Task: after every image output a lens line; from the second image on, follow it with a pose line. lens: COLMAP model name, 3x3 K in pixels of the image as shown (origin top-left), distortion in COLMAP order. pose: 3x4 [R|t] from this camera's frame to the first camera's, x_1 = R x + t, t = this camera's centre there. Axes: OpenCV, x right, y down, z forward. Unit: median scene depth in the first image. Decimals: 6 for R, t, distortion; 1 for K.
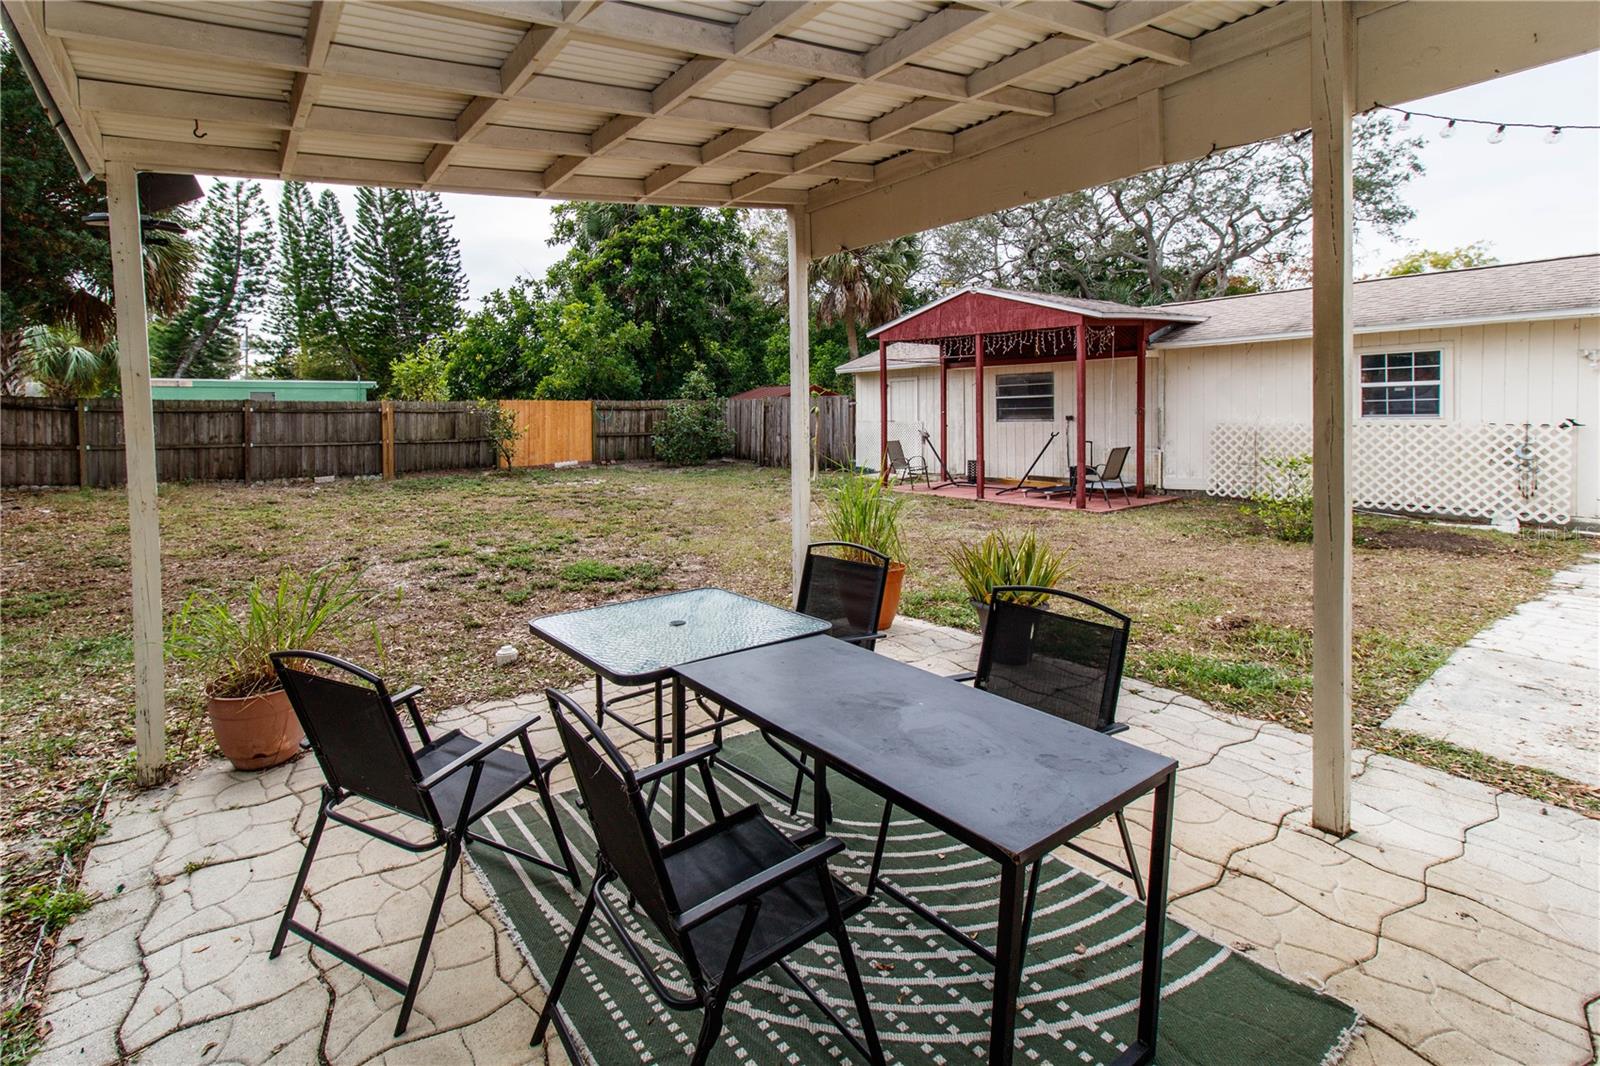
lens RADIAL K [[746.4, 0, 770.8], [0, 746.4, 428.7], [0, 0, 1]] dist [0.001463, -0.000179]
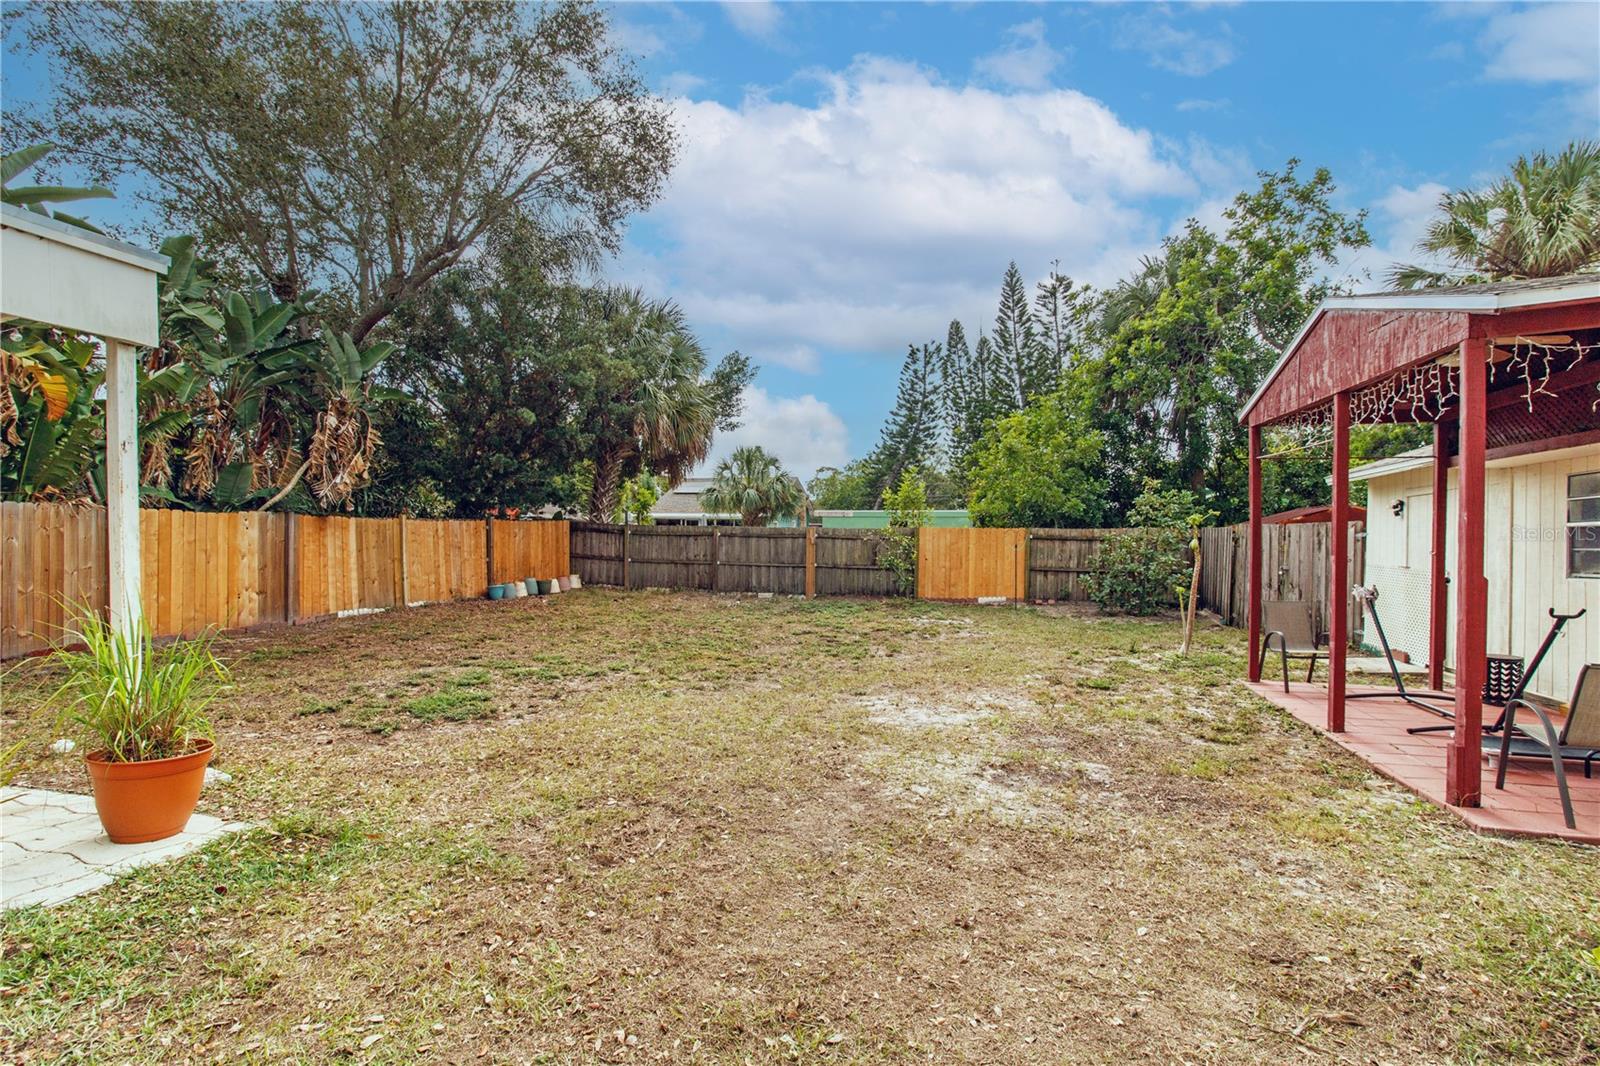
lens RADIAL K [[752.3, 0, 798.6], [0, 752.3, 541.6], [0, 0, 1]] dist [0.001507, 0.000120]
pose [[0.616960, 0.018461, -0.786778, 0.344491], [-0.034635, 0.999393, -0.003709, -0.012537], [0.786232, 0.029538, 0.617225, 0.324332]]
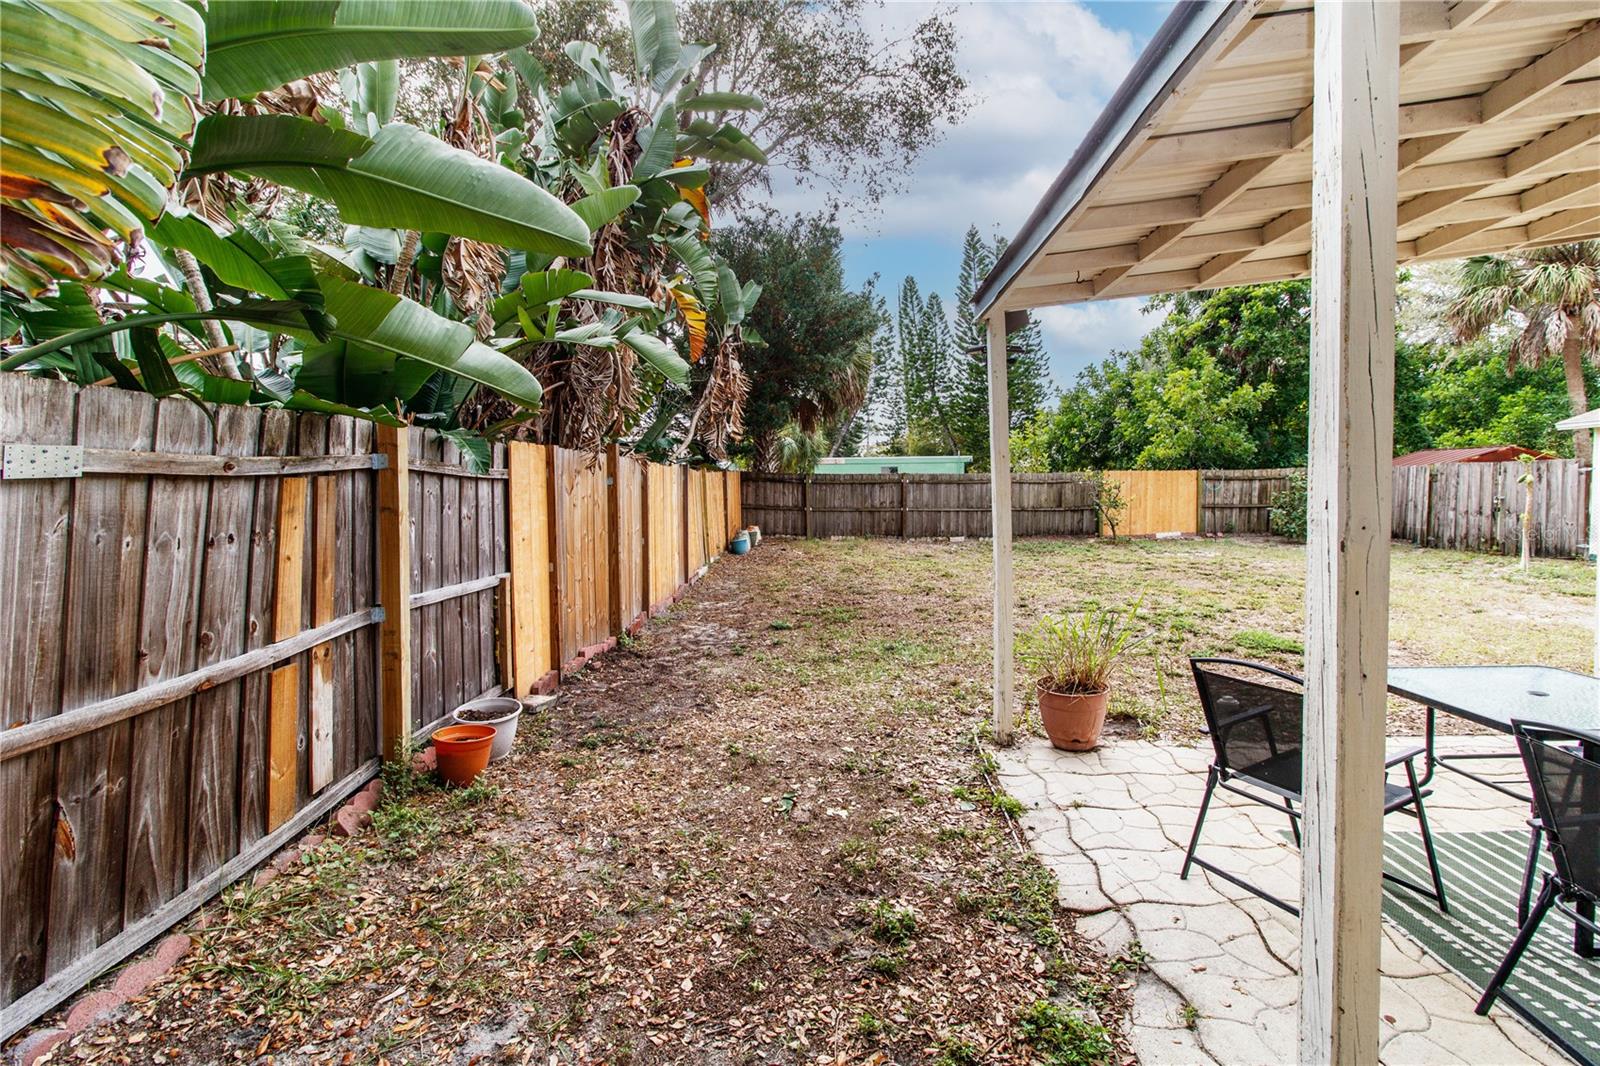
lens RADIAL K [[736.3, 0, 818.9], [0, 736.3, 515.4], [0, 0, 1]] dist [0.000094, 0.000065]
pose [[0.790615, 0.024088, -0.611840, -0.052983], [-0.010349, 0.999609, 0.025982, 0.001161], [0.612226, -0.014210, 0.790555, -0.066449]]
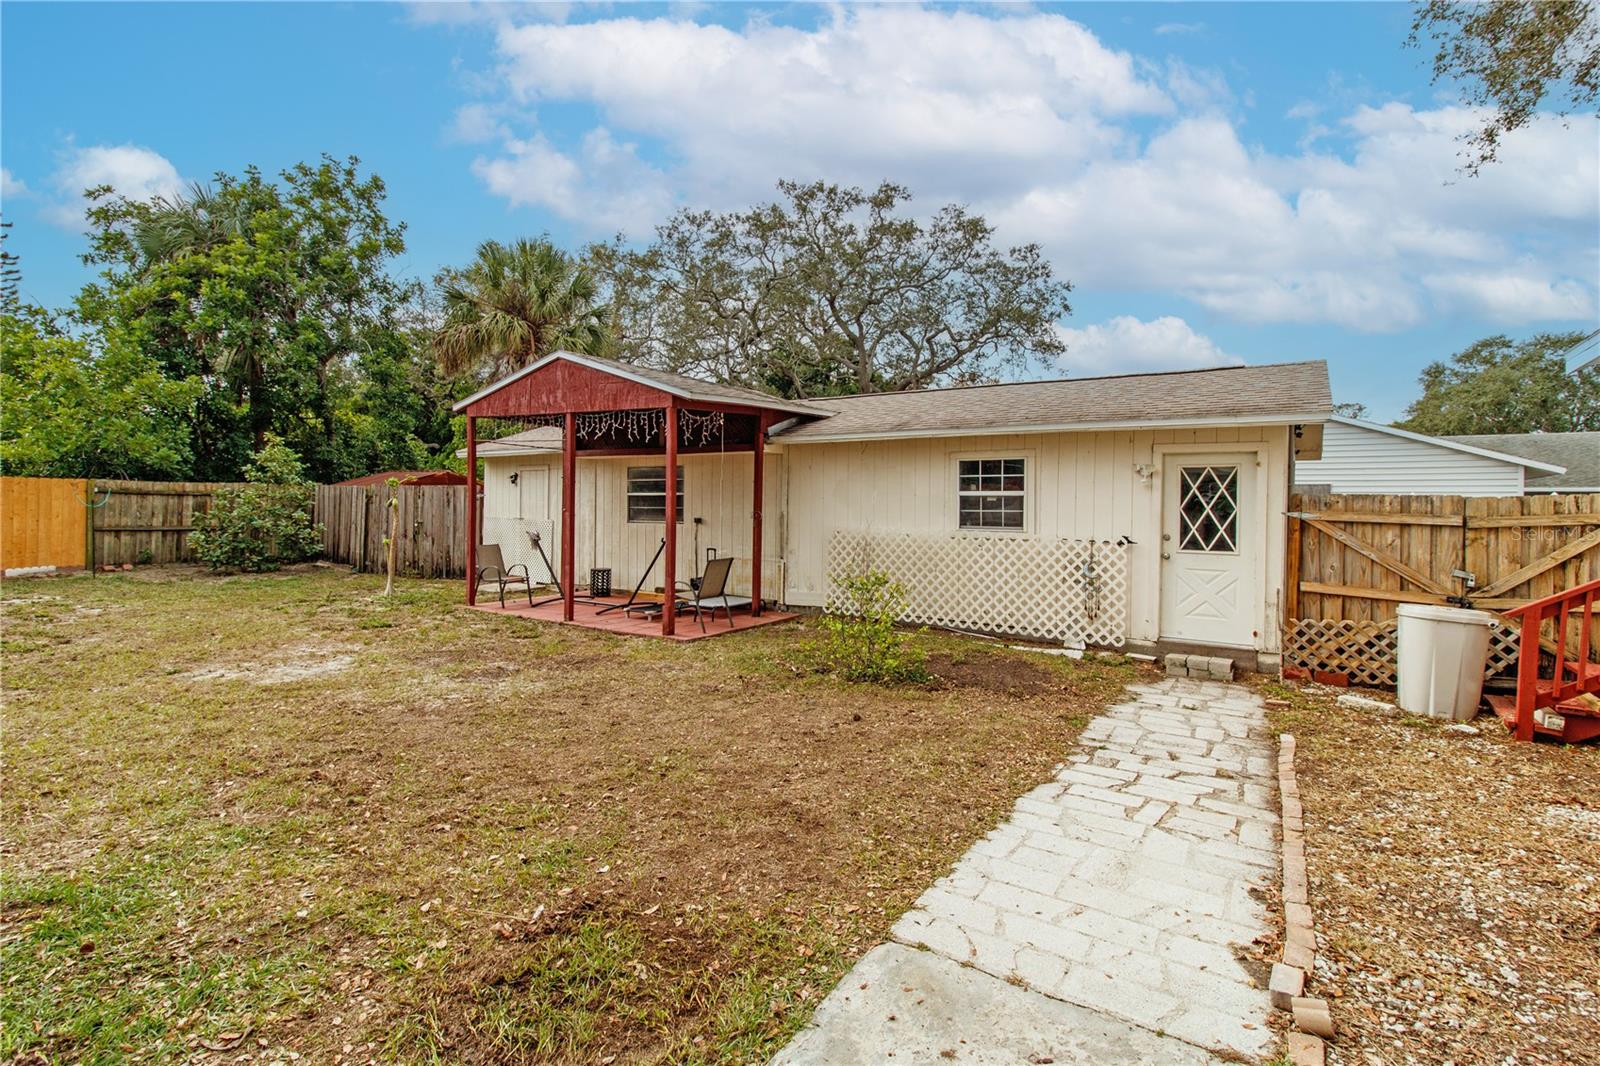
lens RADIAL K [[736.3, 0, 818.9], [0, 736.3, 515.4], [0, 0, 1]] dist [0.000094, 0.000065]
pose [[0.933518, 0.023470, 0.357761, 0.190314], [-0.019607, 0.999704, -0.014421, -0.009323], [-0.357993, 0.006448, 0.933702, 0.136973]]
